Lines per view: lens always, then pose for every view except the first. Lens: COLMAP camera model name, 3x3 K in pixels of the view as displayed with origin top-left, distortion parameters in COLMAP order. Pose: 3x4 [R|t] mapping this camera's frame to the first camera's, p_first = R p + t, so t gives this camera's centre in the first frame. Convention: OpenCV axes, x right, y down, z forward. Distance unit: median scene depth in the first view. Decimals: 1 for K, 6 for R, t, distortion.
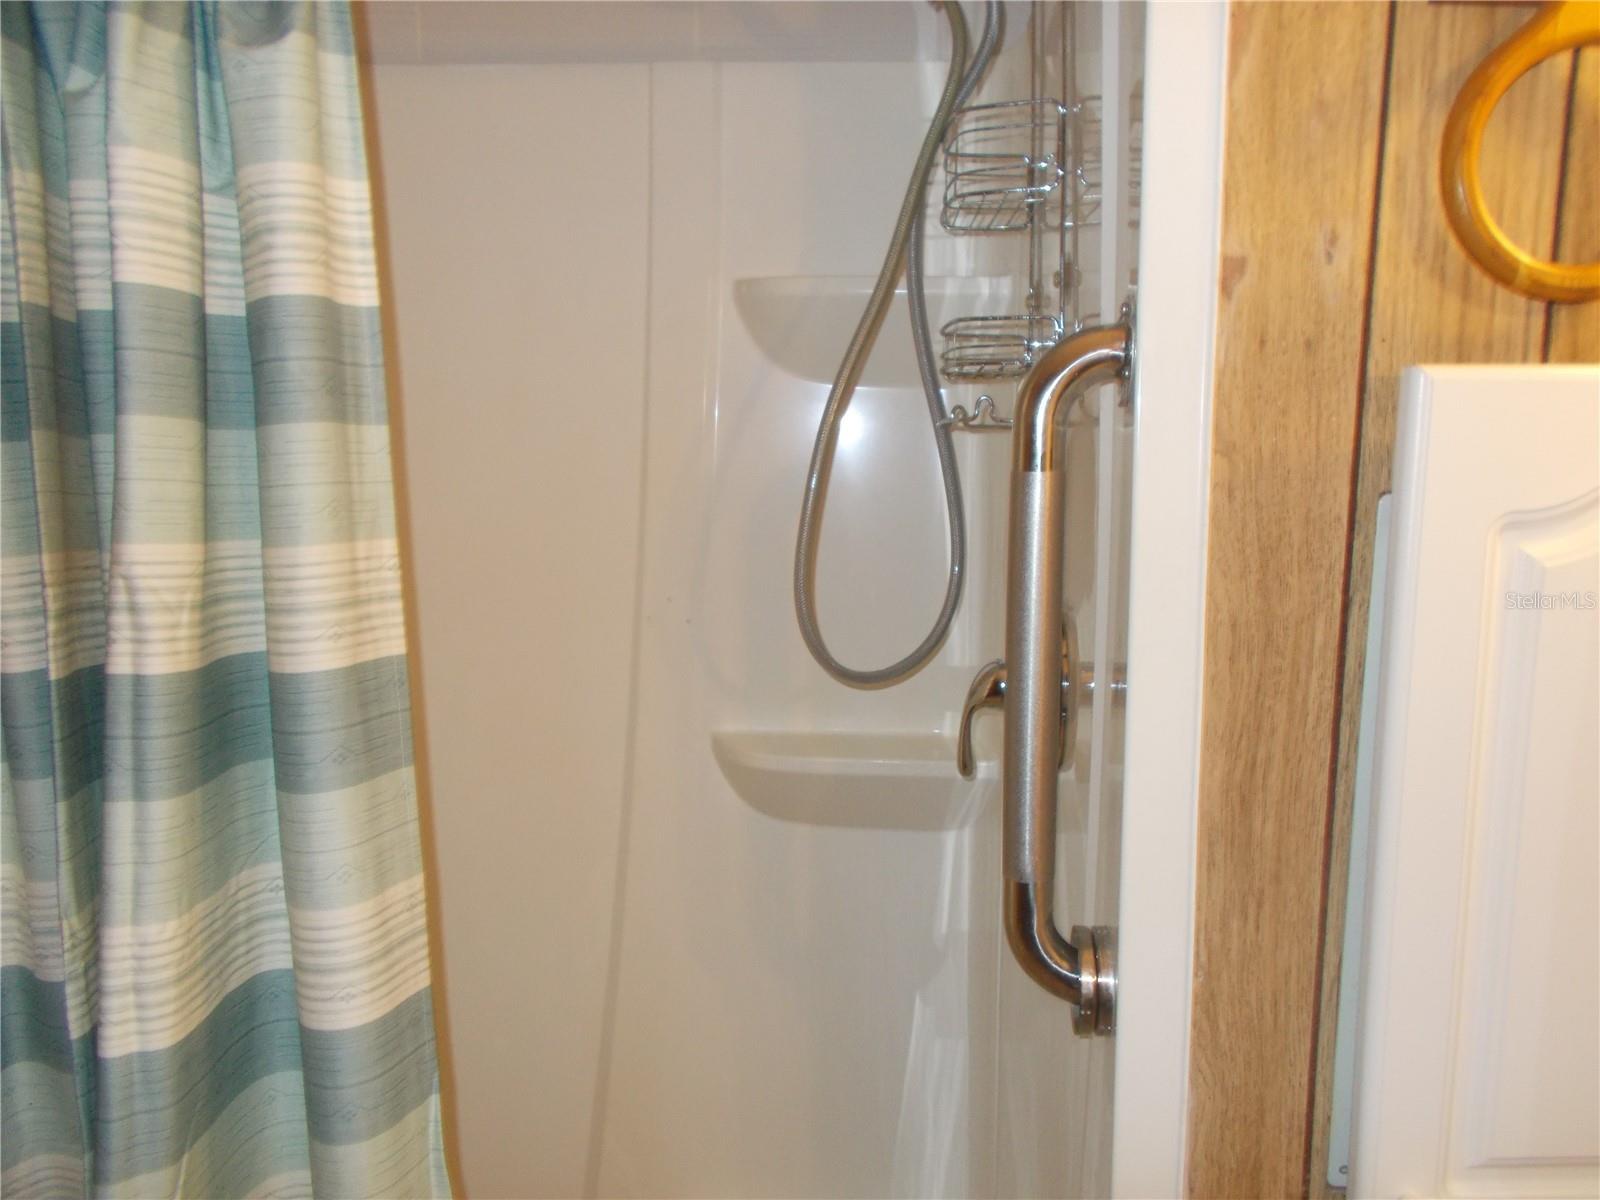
lens RADIAL K [[1242.0, 0, 799.4], [0, 1242.0, 603.5], [0, 0, 1]] dist [0.029239, -0.011691]
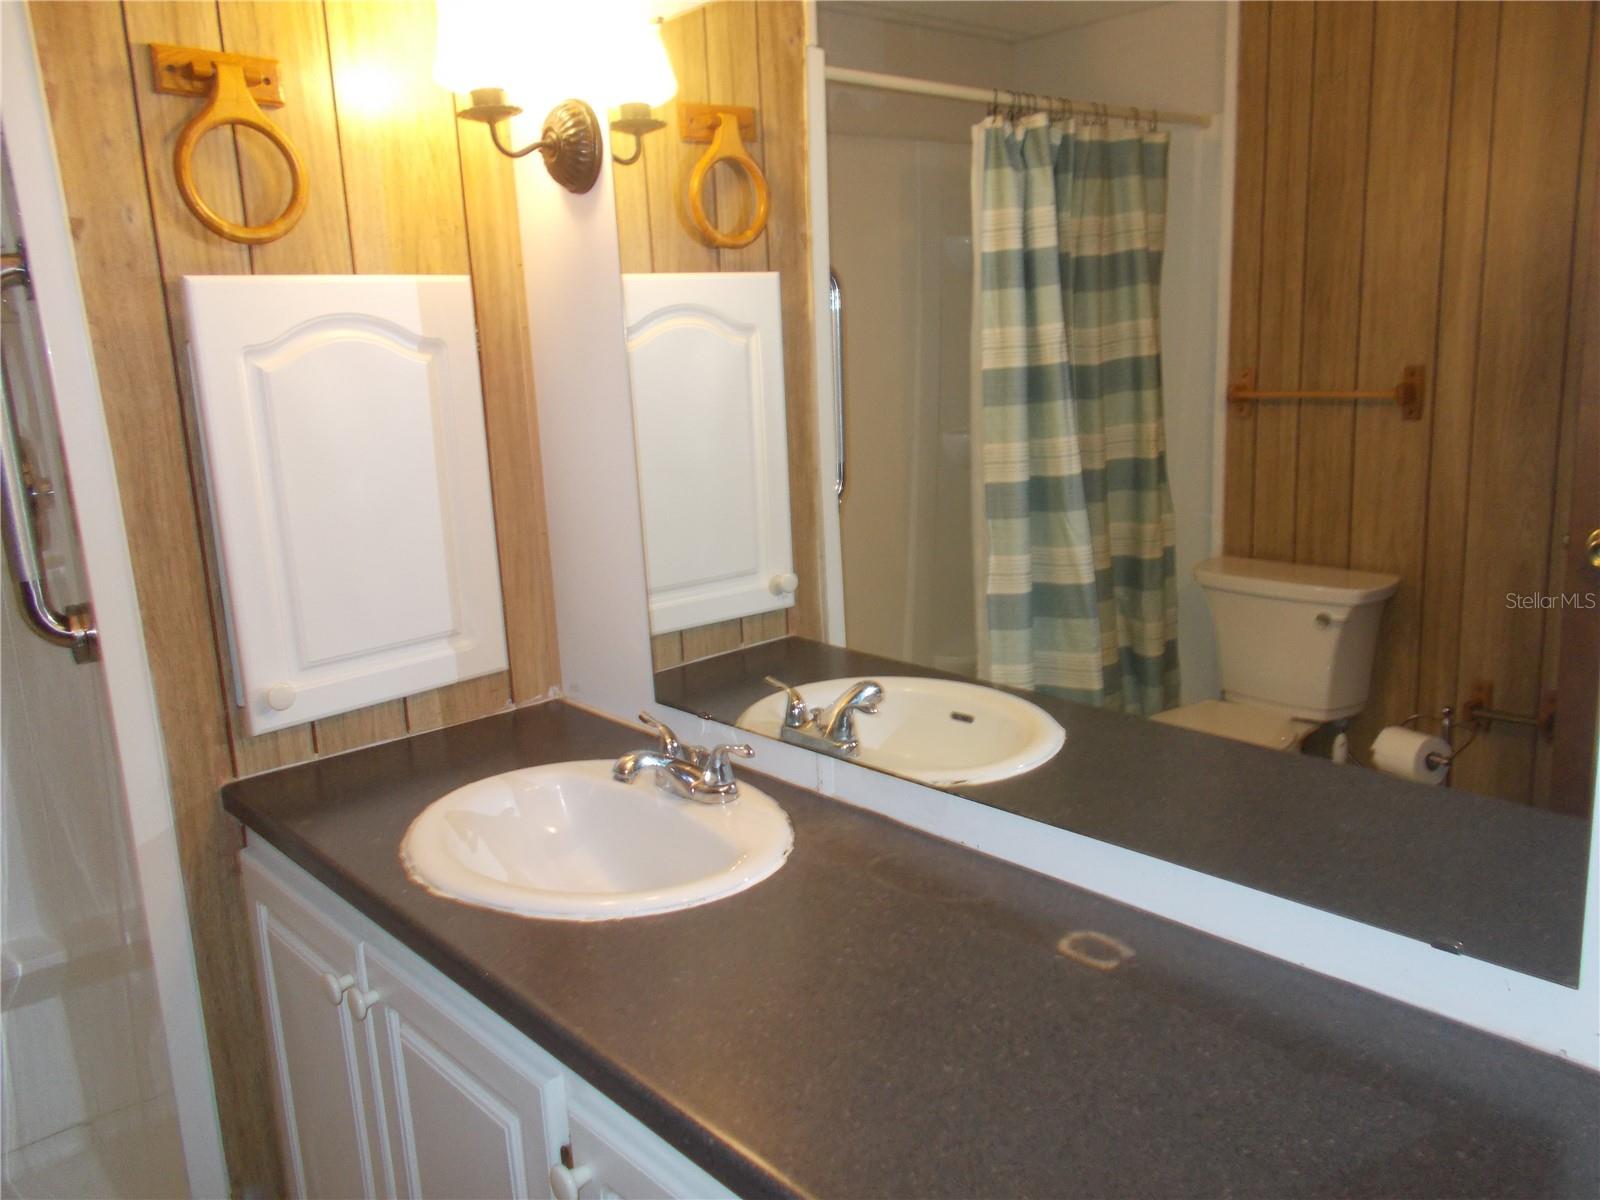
lens RADIAL K [[1242.0, 0, 800.5], [0, 1242.0, 603.7], [0, 0, 1]] dist [0.029239, -0.011691]
pose [[0.716107, -0.184484, 0.673169, -0.246339], [0.137523, 0.982825, 0.123050, 0.207736], [-0.684308, 0.004459, 0.729179, -1.097259]]
